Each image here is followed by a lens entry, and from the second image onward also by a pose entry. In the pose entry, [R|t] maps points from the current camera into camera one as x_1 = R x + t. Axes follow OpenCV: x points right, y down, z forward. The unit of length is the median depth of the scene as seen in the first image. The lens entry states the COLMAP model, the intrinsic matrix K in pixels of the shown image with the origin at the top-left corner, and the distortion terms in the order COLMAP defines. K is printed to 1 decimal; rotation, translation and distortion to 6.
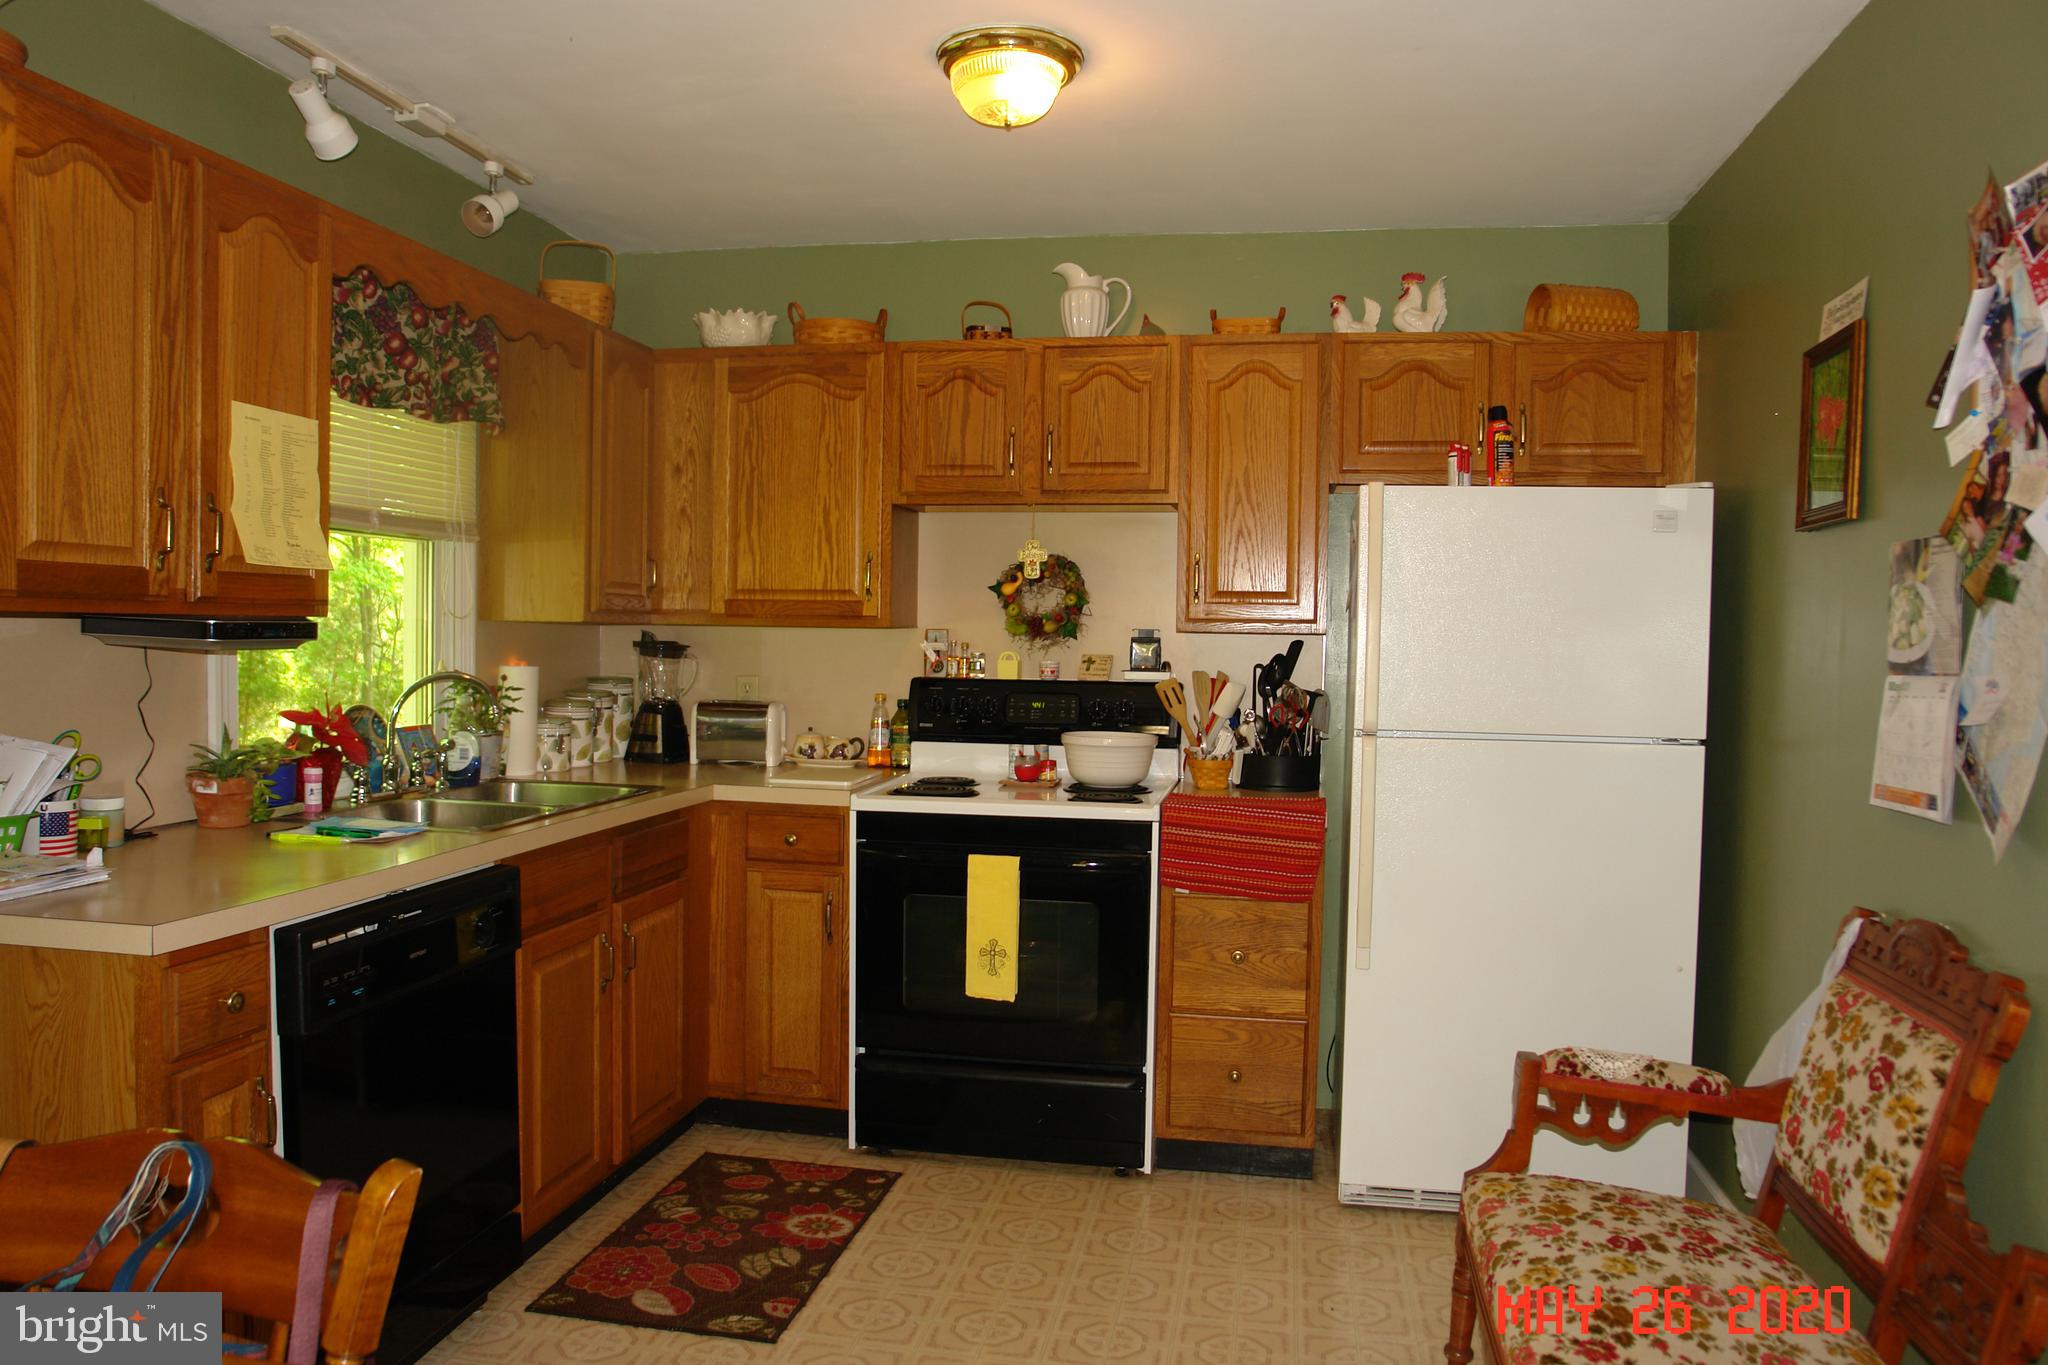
lens RADIAL K [[1426.2, 0, 1024.0], [0, 1426.2, 682.5], [0, 0, 1]] dist [-0.092919, 0.047874]
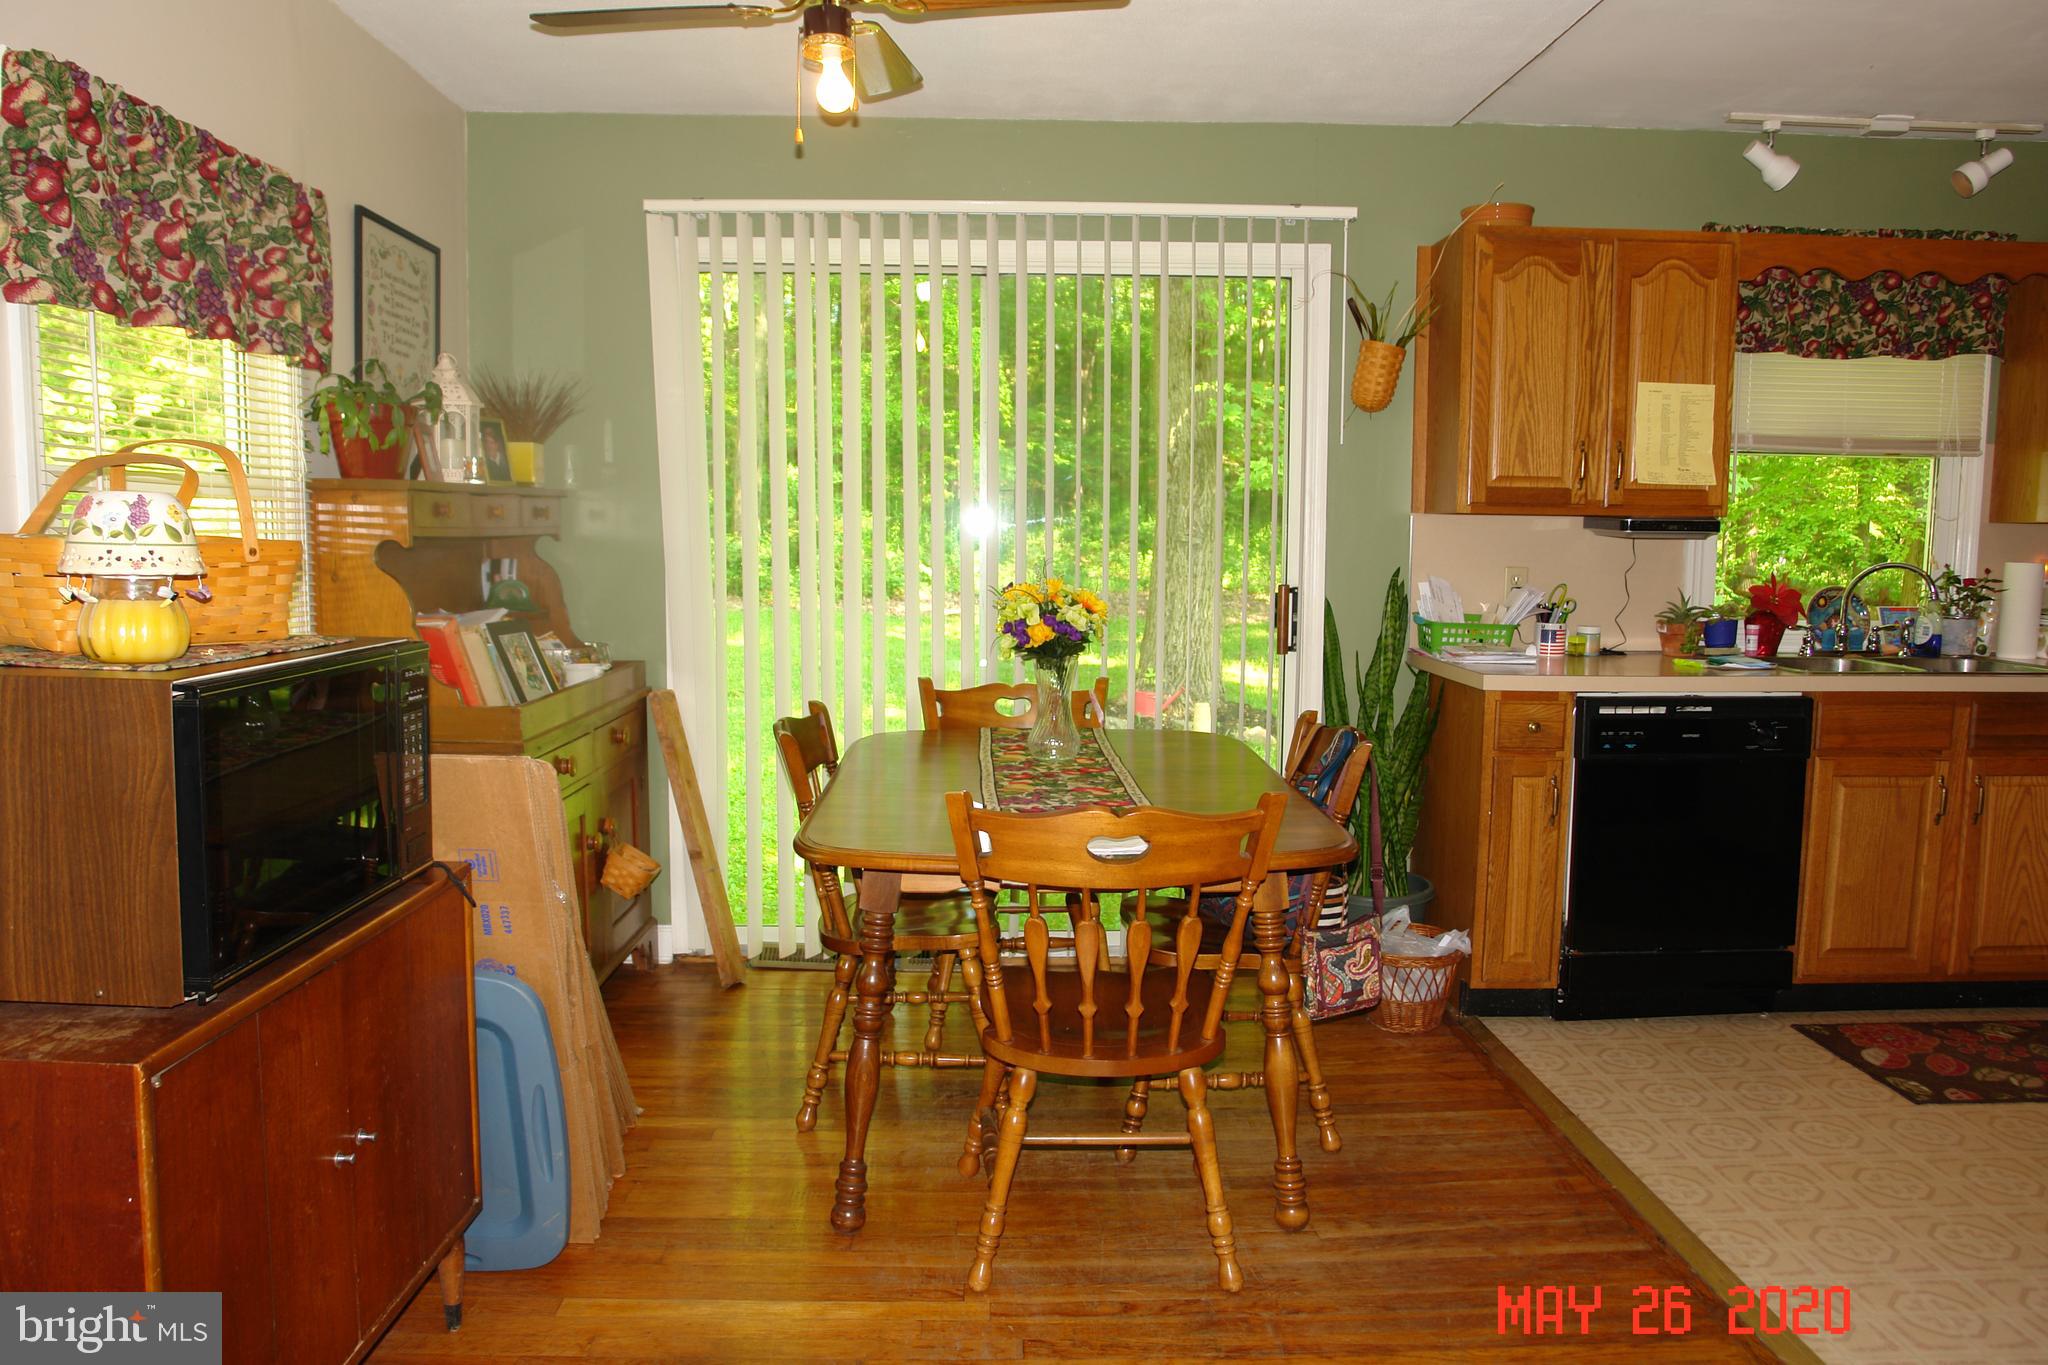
lens RADIAL K [[1426.2, 0, 1024.0], [0, 1426.2, 682.5], [0, 0, 1]] dist [-0.092919, 0.047874]
pose [[0.205560, 0.088751, -0.974612, 0.778376], [-0.038222, 0.995848, 0.082623, 0.032617], [0.977898, 0.020268, 0.208099, -0.025993]]
